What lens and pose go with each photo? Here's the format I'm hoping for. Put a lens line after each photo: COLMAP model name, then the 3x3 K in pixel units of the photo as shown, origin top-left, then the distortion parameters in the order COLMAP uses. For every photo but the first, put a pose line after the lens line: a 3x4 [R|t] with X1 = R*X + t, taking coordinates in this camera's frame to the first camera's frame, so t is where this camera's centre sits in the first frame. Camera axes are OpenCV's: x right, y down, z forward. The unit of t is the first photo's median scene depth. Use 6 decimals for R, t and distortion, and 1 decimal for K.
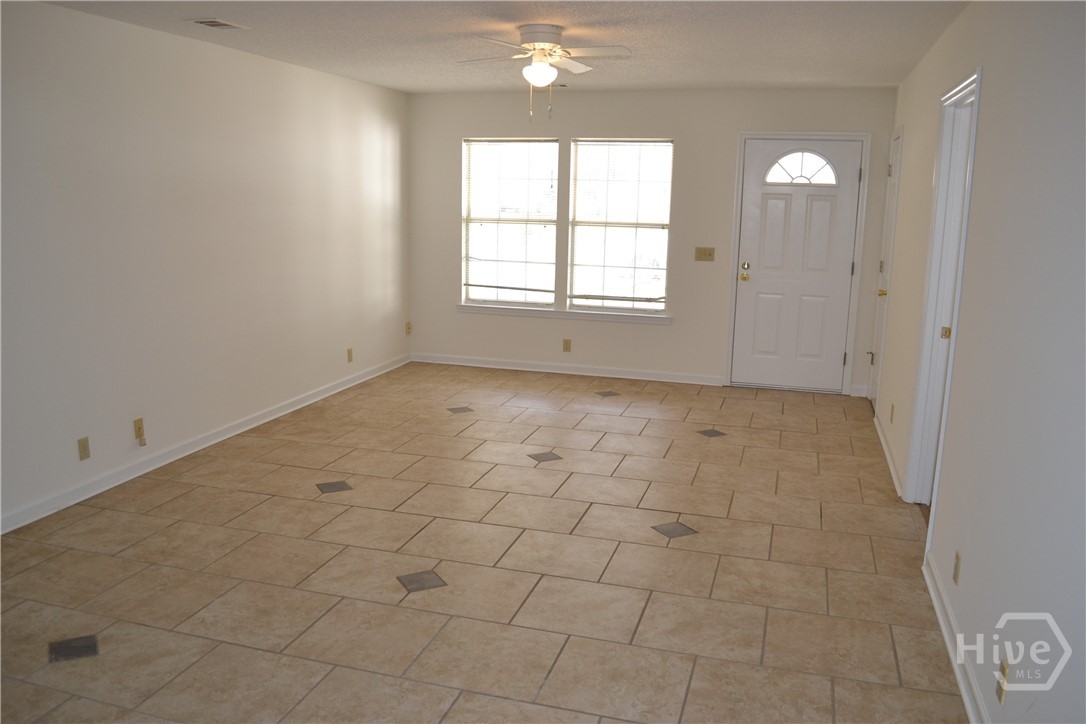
lens RADIAL K [[866.3, 0, 545.7], [0, 866.3, 362.2], [0, 0, 1]] dist [-0.079838, 0.012687]
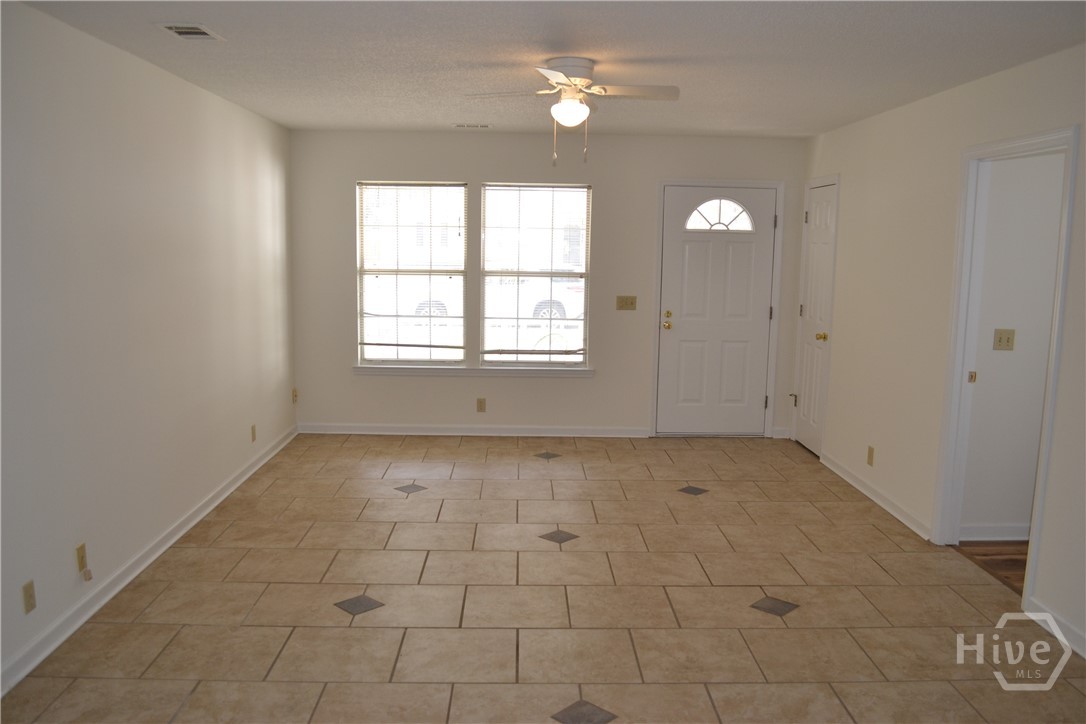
lens RADIAL K [[866.3, 0, 541.2], [0, 866.3, 363.1], [0, 0, 1]] dist [-0.079838, 0.012687]
pose [[0.952797, -0.046865, 0.299969, -0.236862], [0.061313, 0.997359, -0.038929, -0.030419], [-0.297352, 0.055484, 0.953154, 0.124426]]
